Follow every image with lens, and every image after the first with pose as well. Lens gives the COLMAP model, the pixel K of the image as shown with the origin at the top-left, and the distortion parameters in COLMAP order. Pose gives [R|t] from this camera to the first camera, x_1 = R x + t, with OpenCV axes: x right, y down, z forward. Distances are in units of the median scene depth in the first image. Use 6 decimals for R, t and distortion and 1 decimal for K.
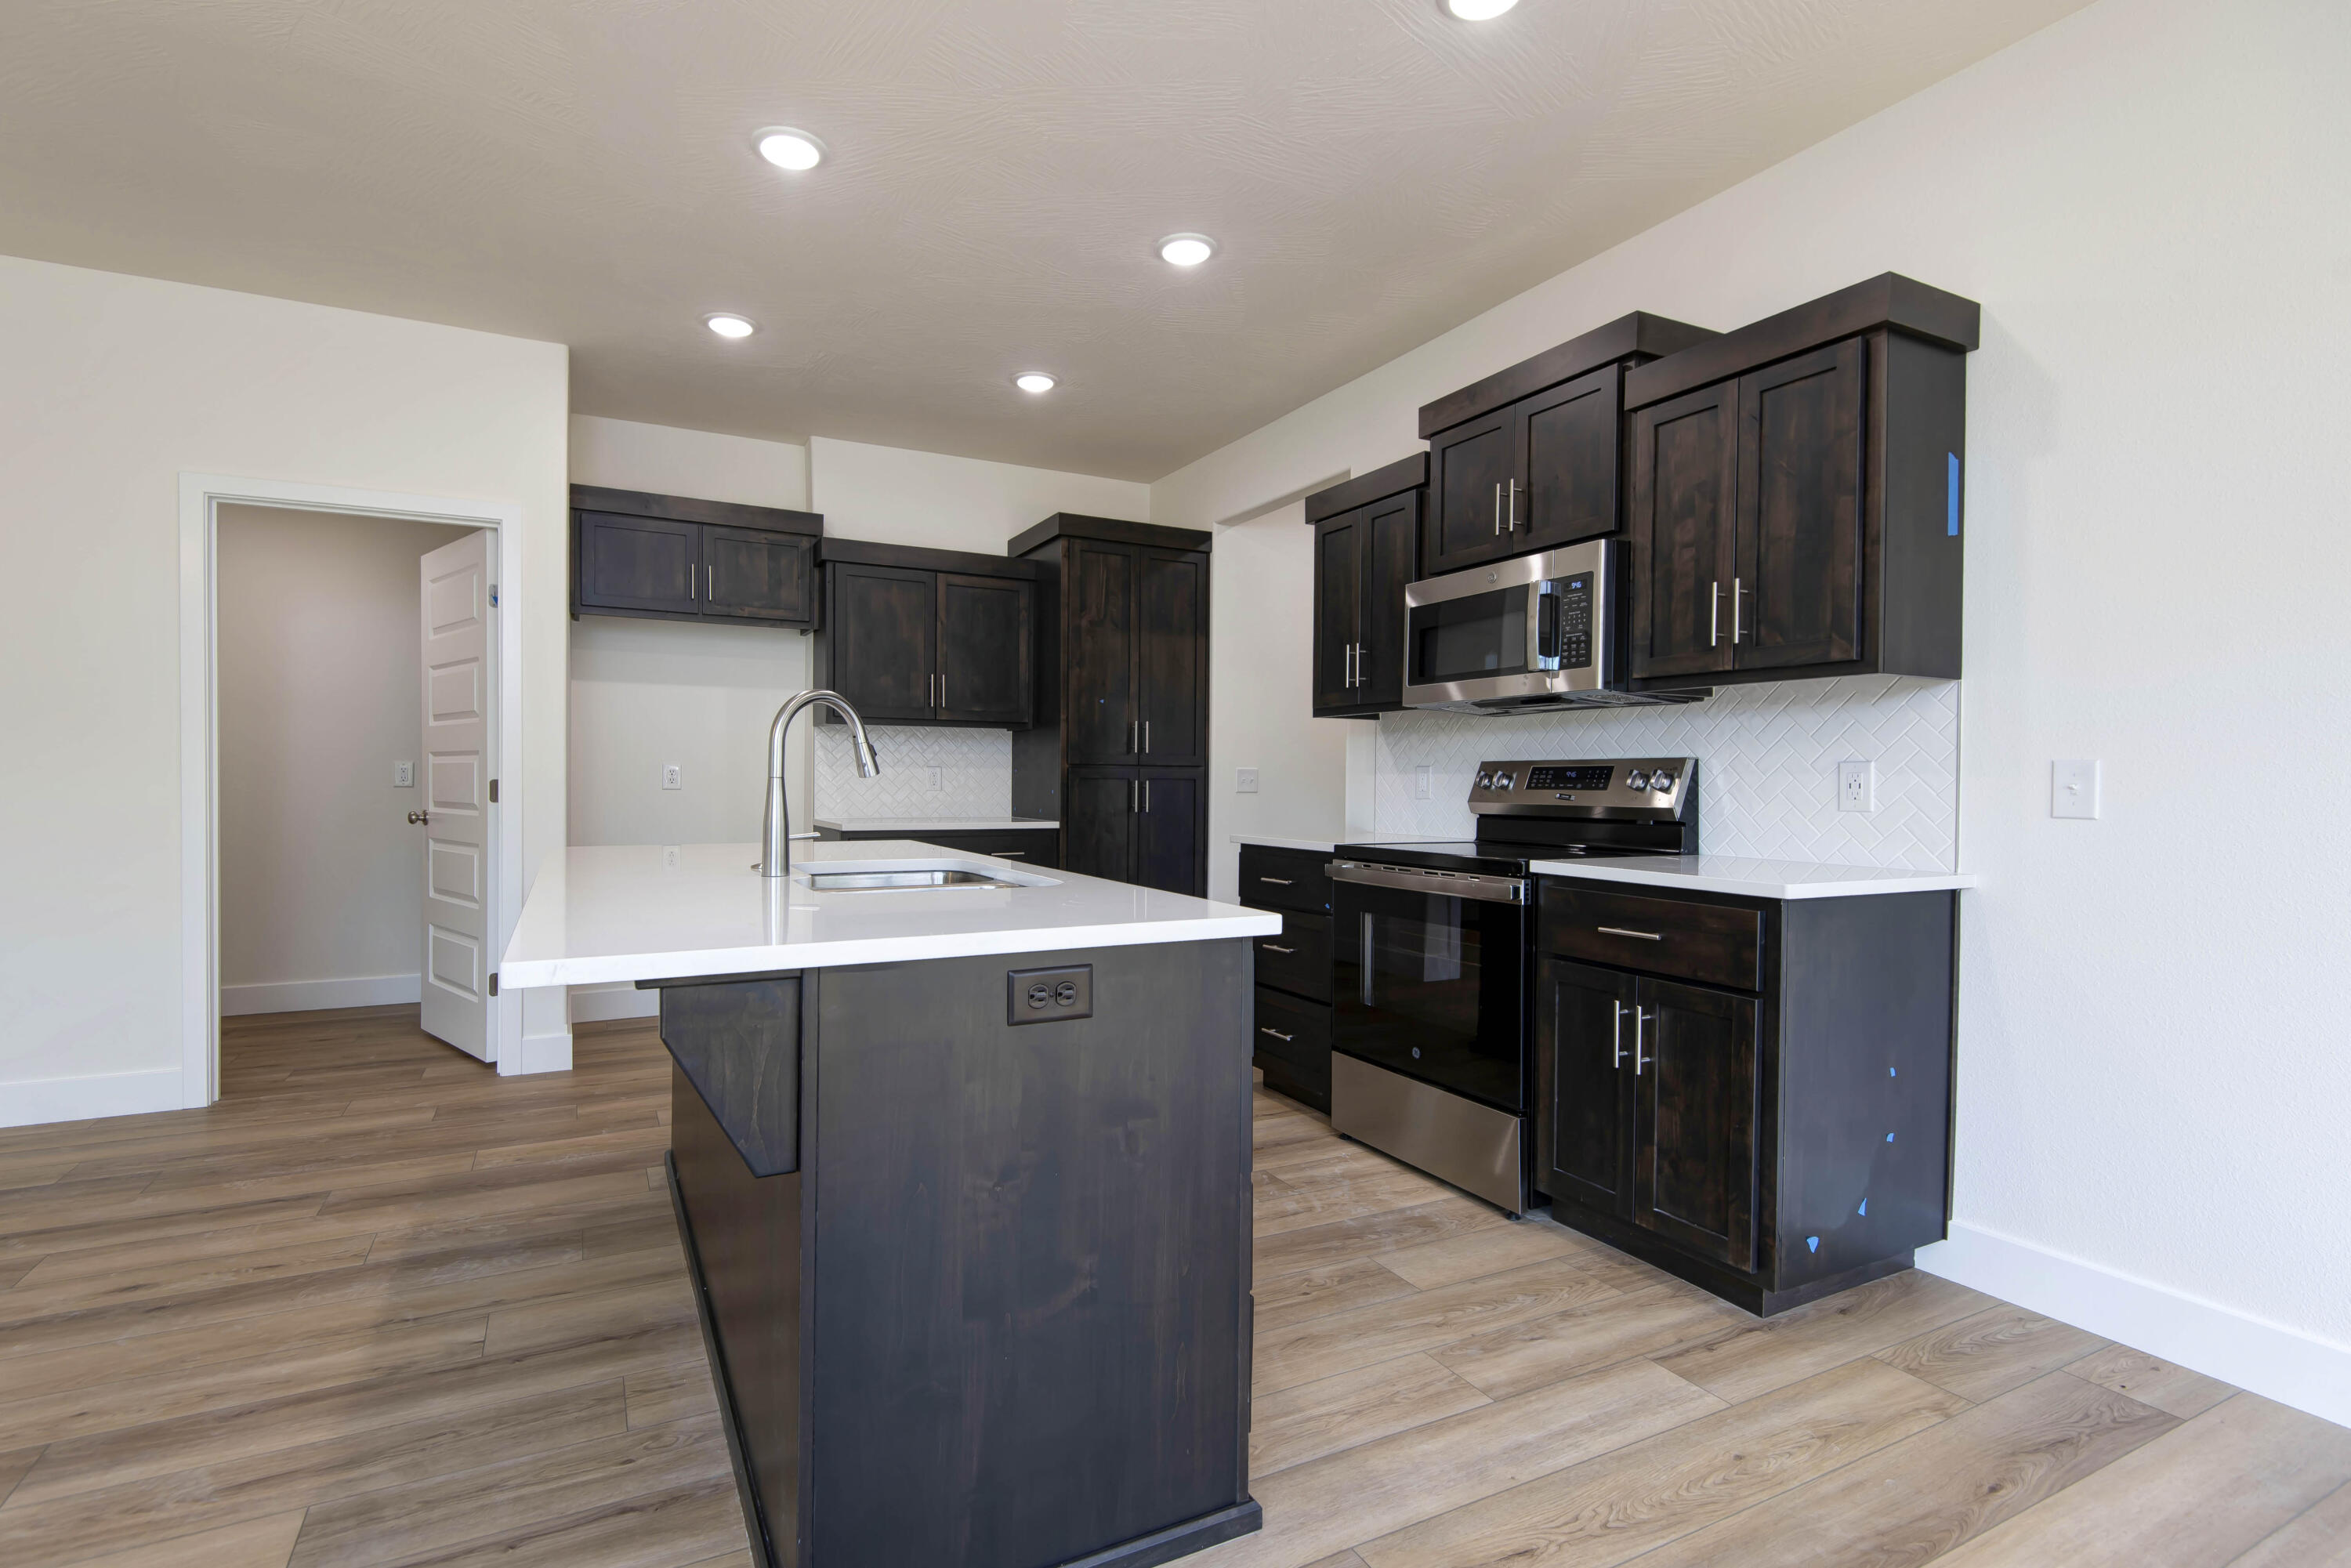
lens RADIAL K [[1115.5, 0, 1171.0], [0, 1115.5, 798.6], [0, 0, 1]] dist [0.011322, -0.007129]
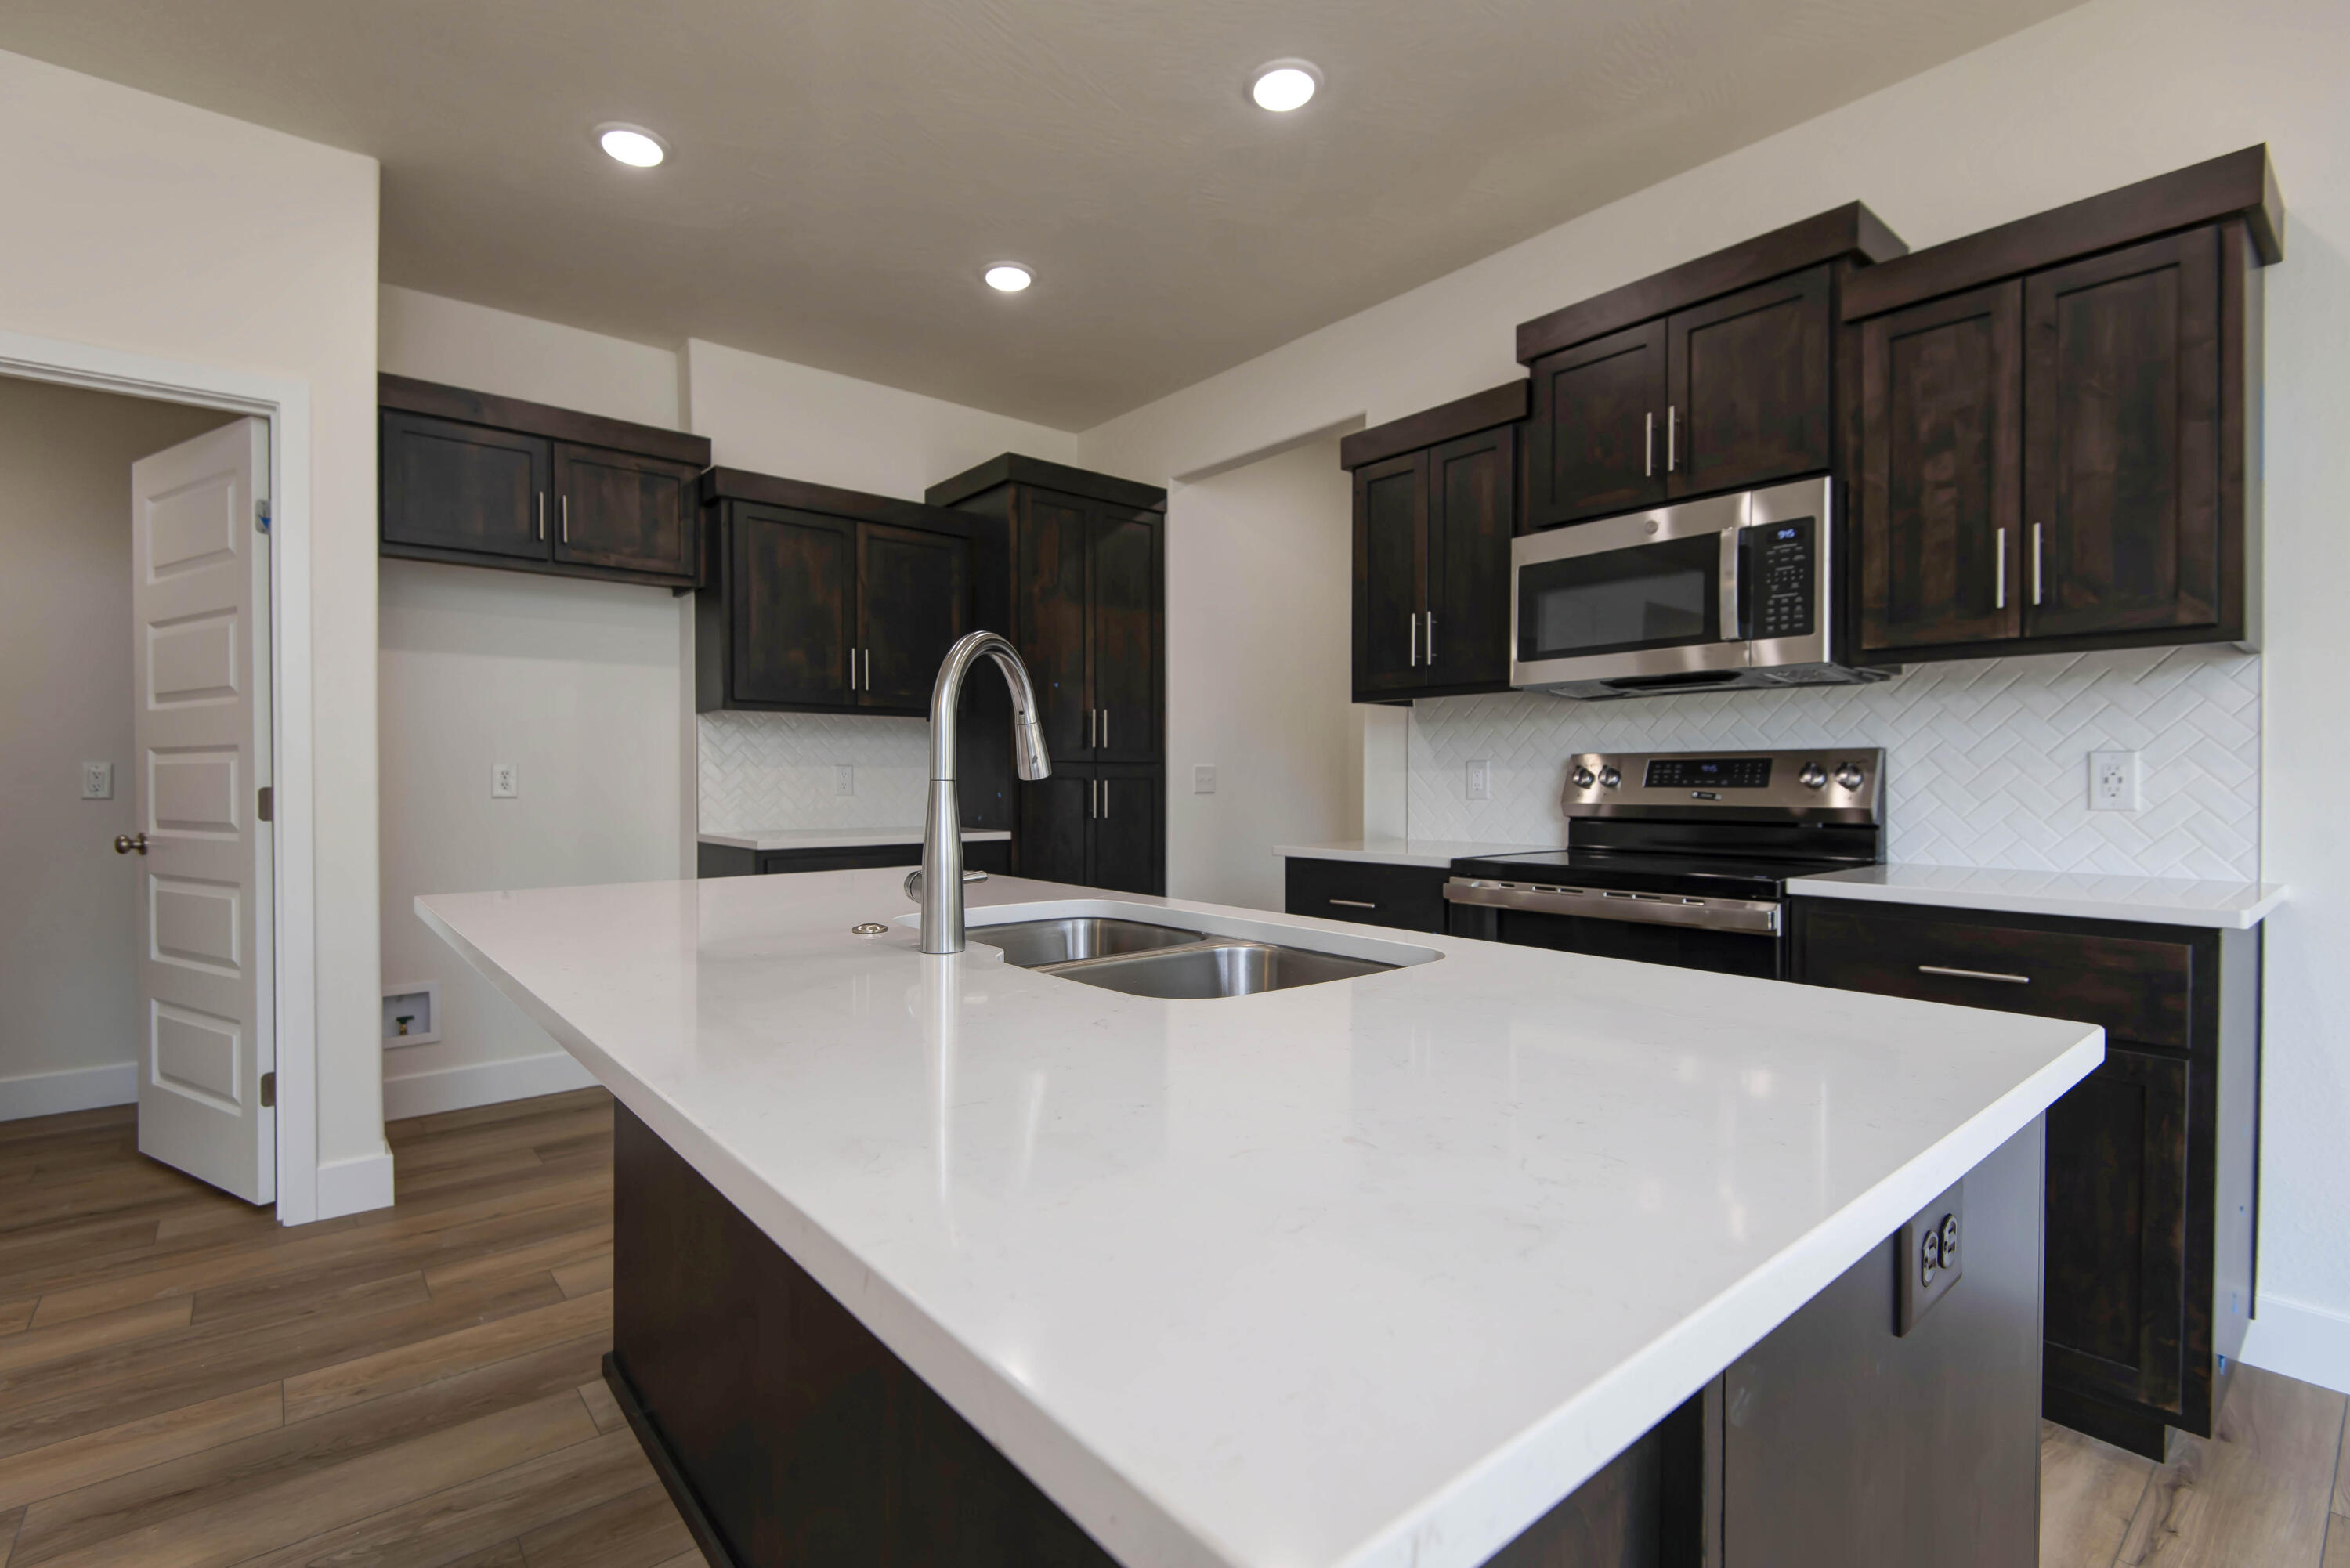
lens RADIAL K [[1115.0, 0, 1132.7], [0, 1115.0, 793.6], [0, 0, 1]] dist [0.011322, -0.007129]
pose [[0.984406, -0.010701, 0.175588, -0.252304], [0.011107, 0.999937, -0.001330, -0.007906], [-0.175563, 0.003260, 0.984463, 0.291912]]
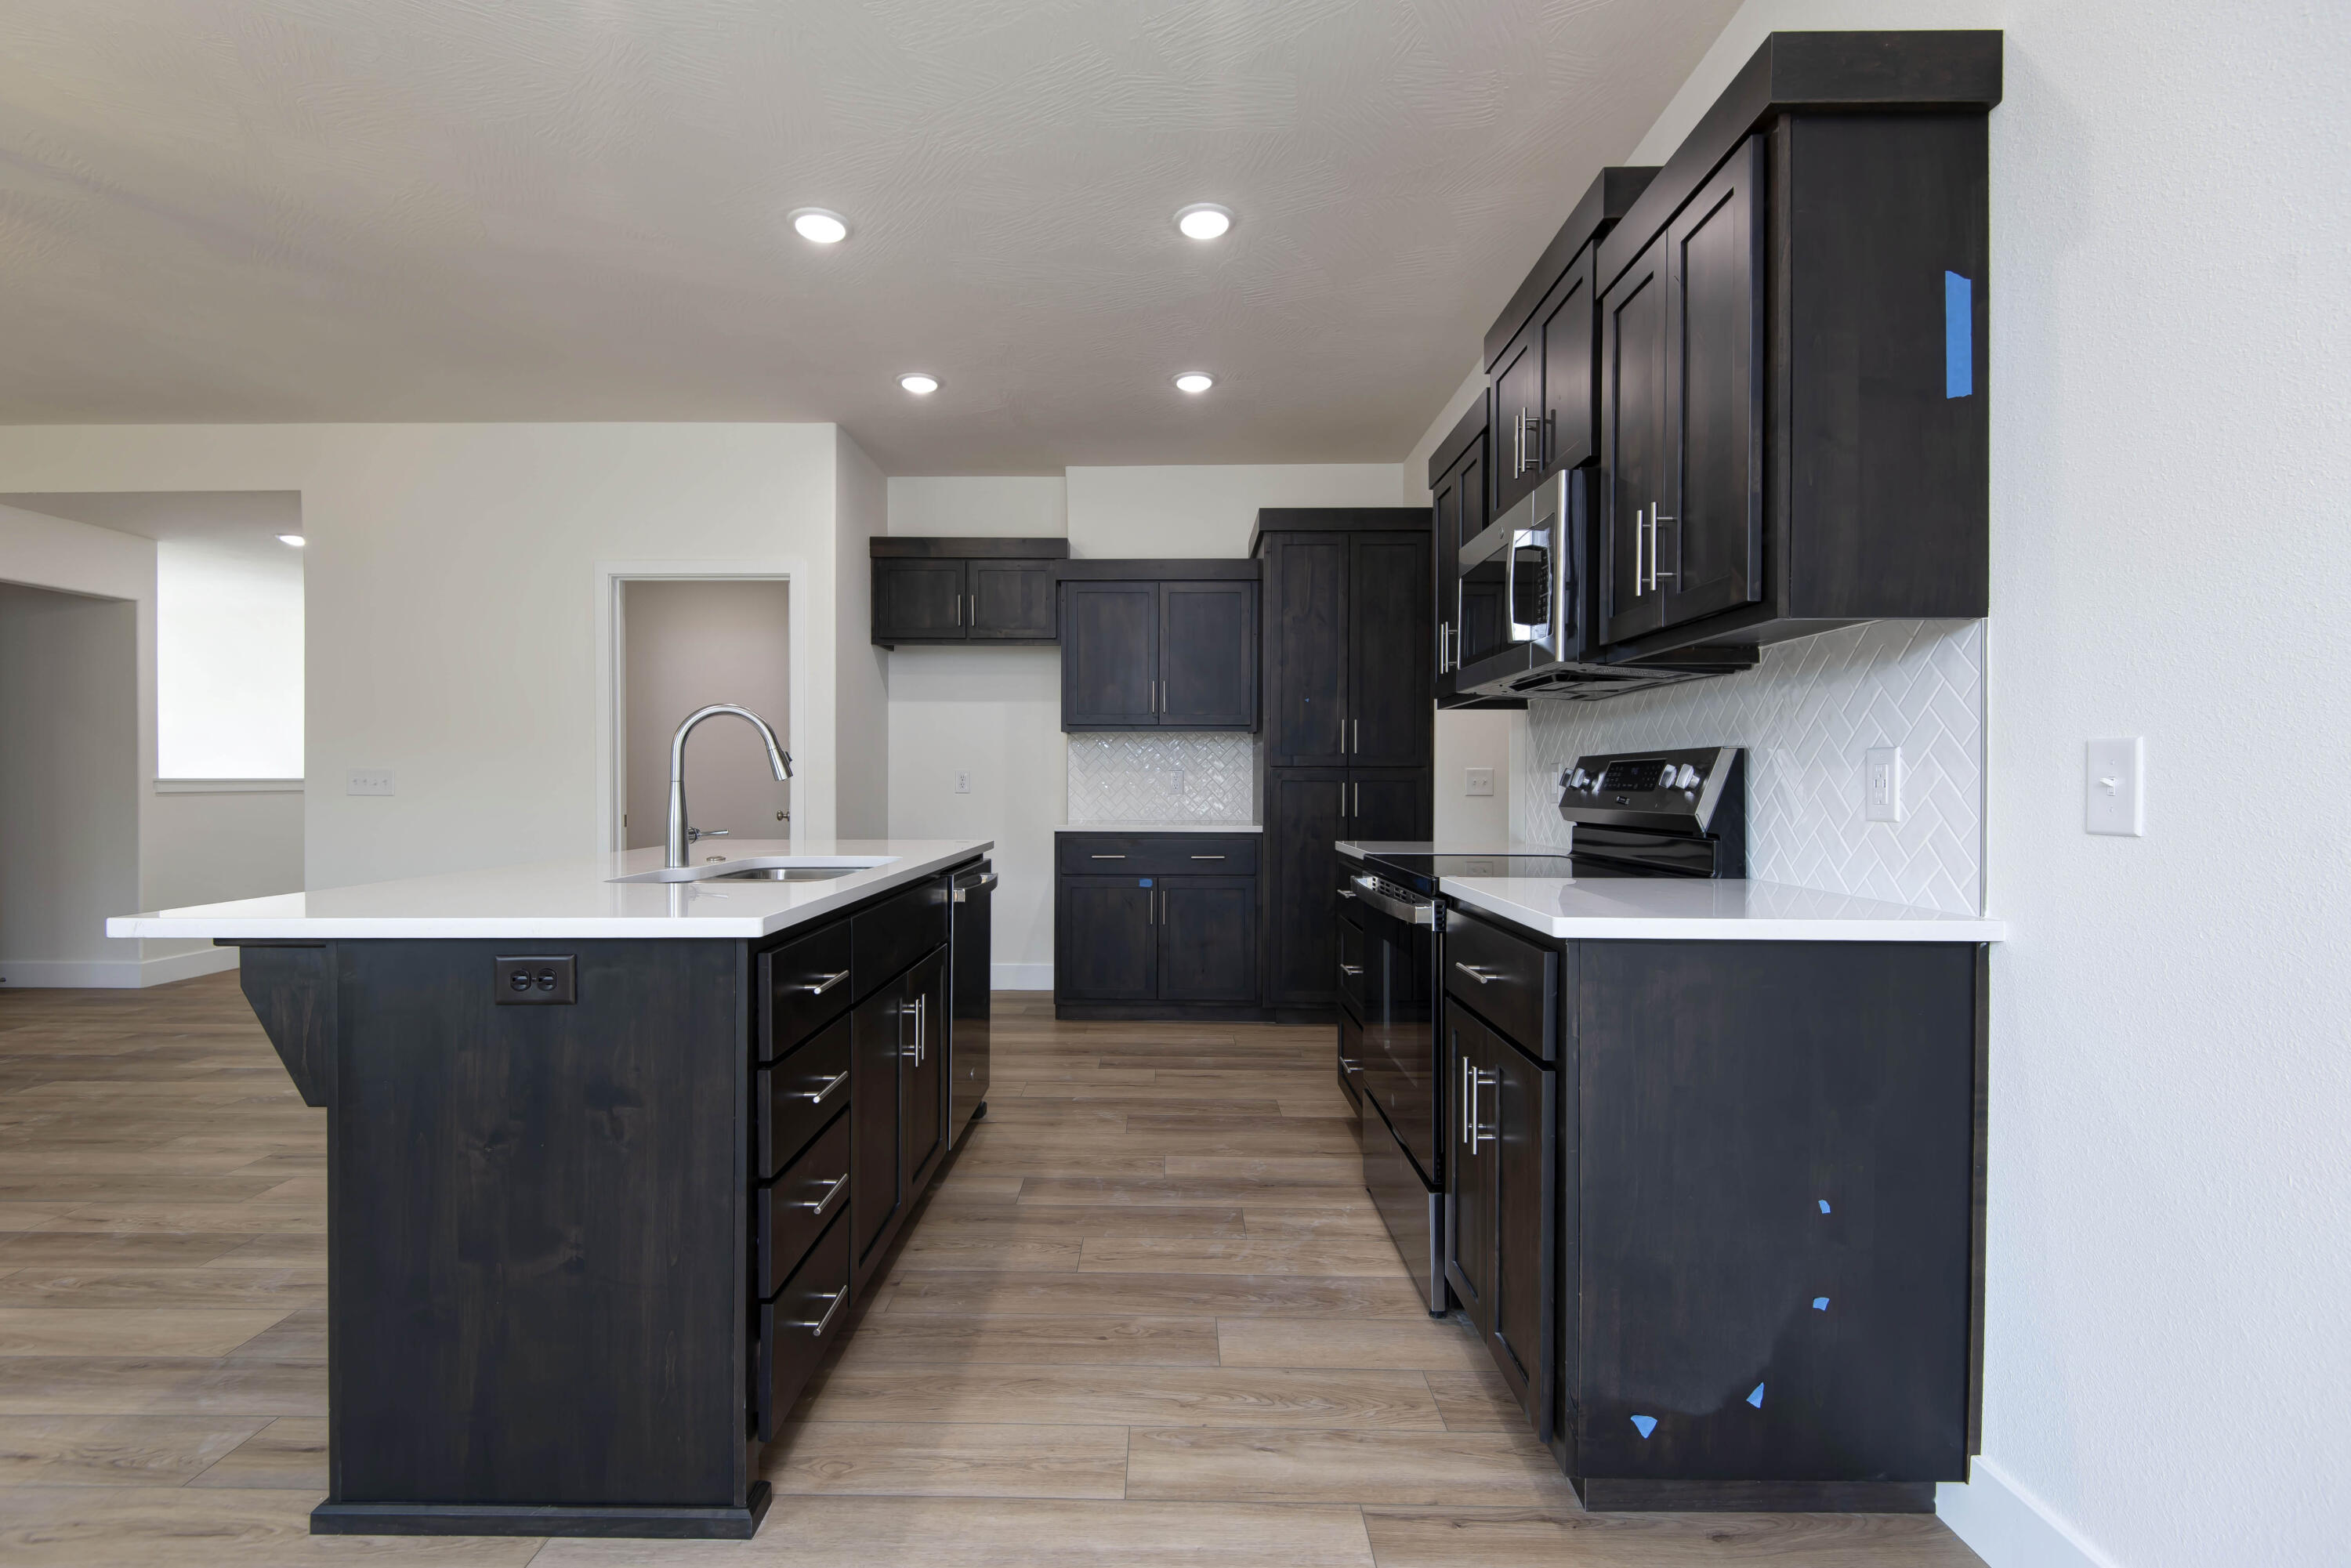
lens RADIAL K [[1115.5, 0, 1170.7], [0, 1115.5, 796.2], [0, 0, 1]] dist [0.011322, -0.007129]
pose [[0.877748, -0.001551, -0.479119, 0.492351], [-0.001763, 0.999978, -0.006468, 0.001204], [0.479119, 0.006522, 0.877726, 0.171454]]
